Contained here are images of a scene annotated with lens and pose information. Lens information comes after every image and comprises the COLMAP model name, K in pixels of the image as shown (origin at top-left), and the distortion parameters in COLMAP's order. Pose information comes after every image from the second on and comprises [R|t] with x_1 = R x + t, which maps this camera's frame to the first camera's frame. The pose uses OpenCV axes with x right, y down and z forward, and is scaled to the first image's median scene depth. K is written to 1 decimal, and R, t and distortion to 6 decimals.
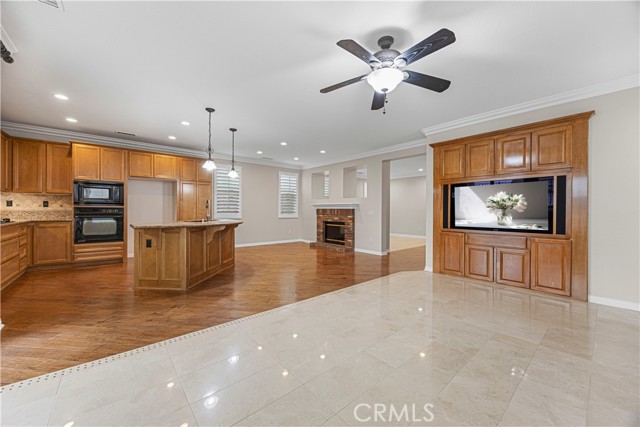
lens RADIAL K [[246.5, 0, 321.7], [0, 246.5, 211.2], [0, 0, 1]] dist [-0.000656, 0.000101]
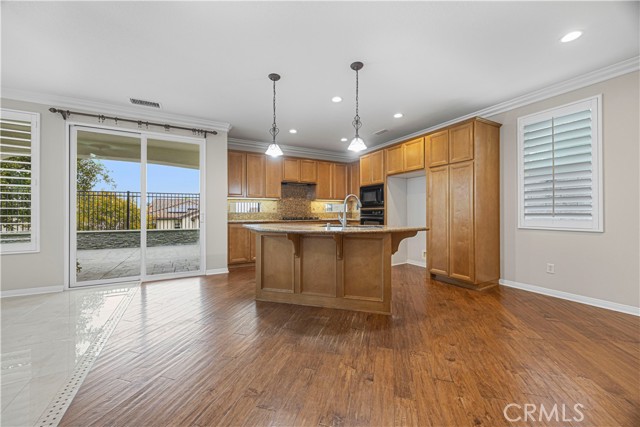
lens RADIAL K [[246.5, 0, 321.0], [0, 246.5, 210.9], [0, 0, 1]] dist [-0.000656, 0.000101]
pose [[-0.208655, -0.014297, -0.977885, 0.137326], [-0.005956, 0.999893, -0.013348, 0.004964], [0.977971, 0.003039, -0.208717, 0.709177]]
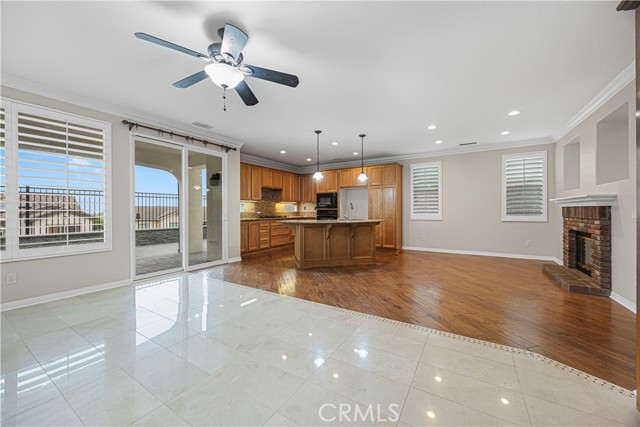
lens RADIAL K [[246.5, 0, 321.3], [0, 246.5, 213.9], [0, 0, 1]] dist [-0.000656, 0.000101]
pose [[0.299940, 0.004697, -0.953946, 0.413759], [0.001143, 0.999985, 0.005283, 0.002330], [0.953957, -0.002675, 0.299931, 0.347431]]
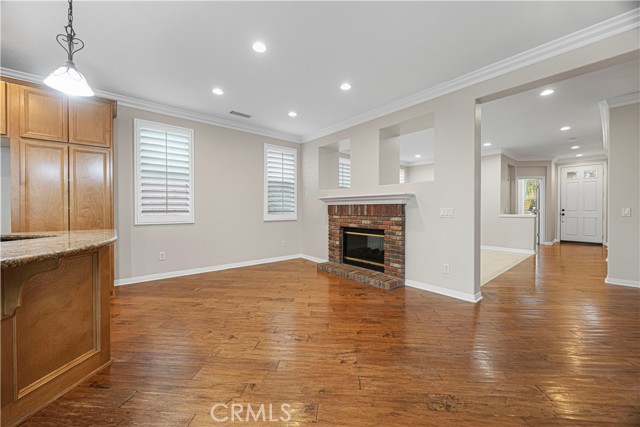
lens RADIAL K [[246.5, 0, 319.2], [0, 246.5, 211.9], [0, 0, 1]] dist [-0.000656, 0.000101]
pose [[0.999931, -0.006534, -0.009741, -0.042250], [0.006567, 0.999973, 0.003396, 0.004496], [0.009718, -0.003460, 0.999947, 0.482531]]
